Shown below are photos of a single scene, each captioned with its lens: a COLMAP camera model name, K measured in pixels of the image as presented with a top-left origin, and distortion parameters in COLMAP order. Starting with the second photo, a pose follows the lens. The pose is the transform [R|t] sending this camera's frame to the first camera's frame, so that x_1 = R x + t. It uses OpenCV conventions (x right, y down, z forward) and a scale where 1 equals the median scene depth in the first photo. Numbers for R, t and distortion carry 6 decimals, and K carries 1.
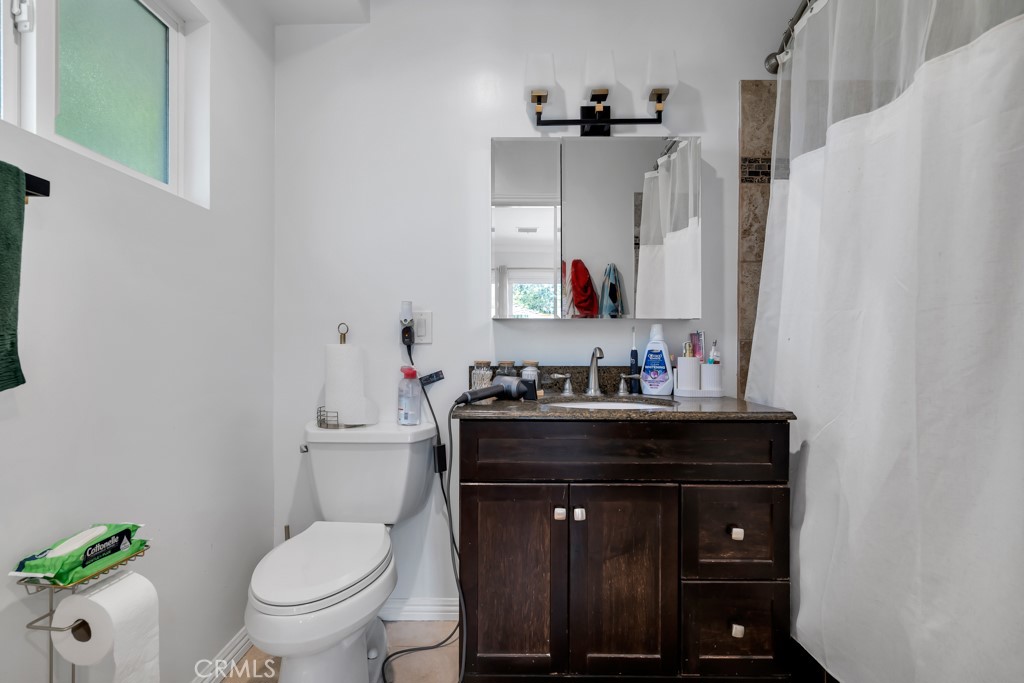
lens RADIAL K [[479.3, 0, 511.4], [0, 479.3, 344.5], [0, 0, 1]] dist [-0.003157, 0.002289]
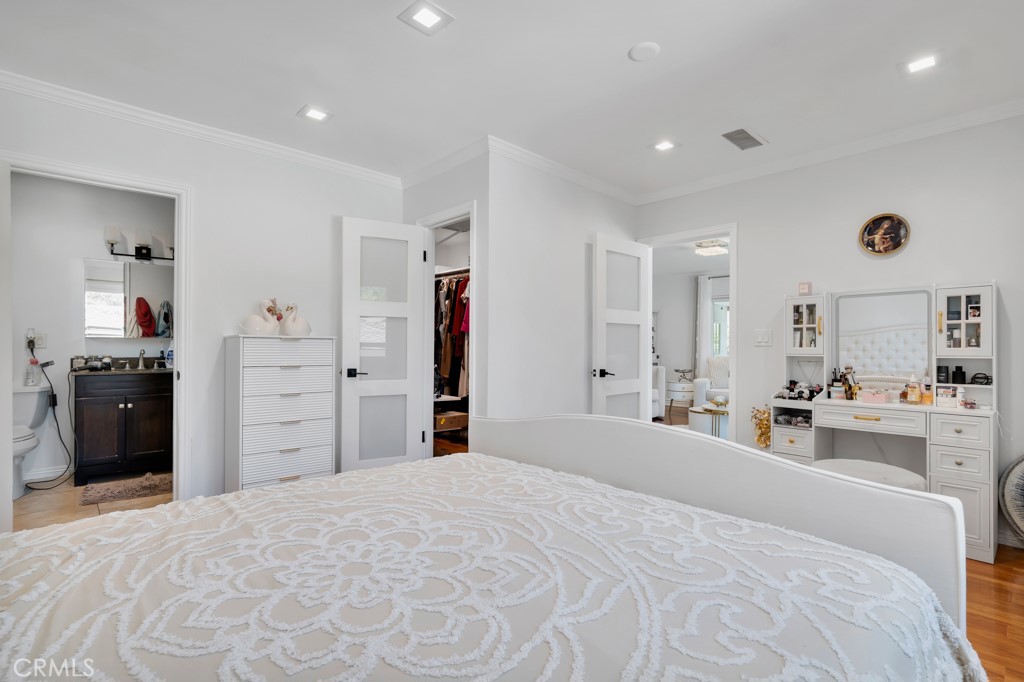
lens RADIAL K [[479.3, 0, 511.4], [0, 479.3, 345.3], [0, 0, 1]] dist [-0.003157, 0.002289]
pose [[0.723870, 0.000766, 0.689936, -0.142566], [-0.001302, 0.999999, 0.000256, -0.017889], [-0.689935, -0.001084, 0.723871, -2.034420]]
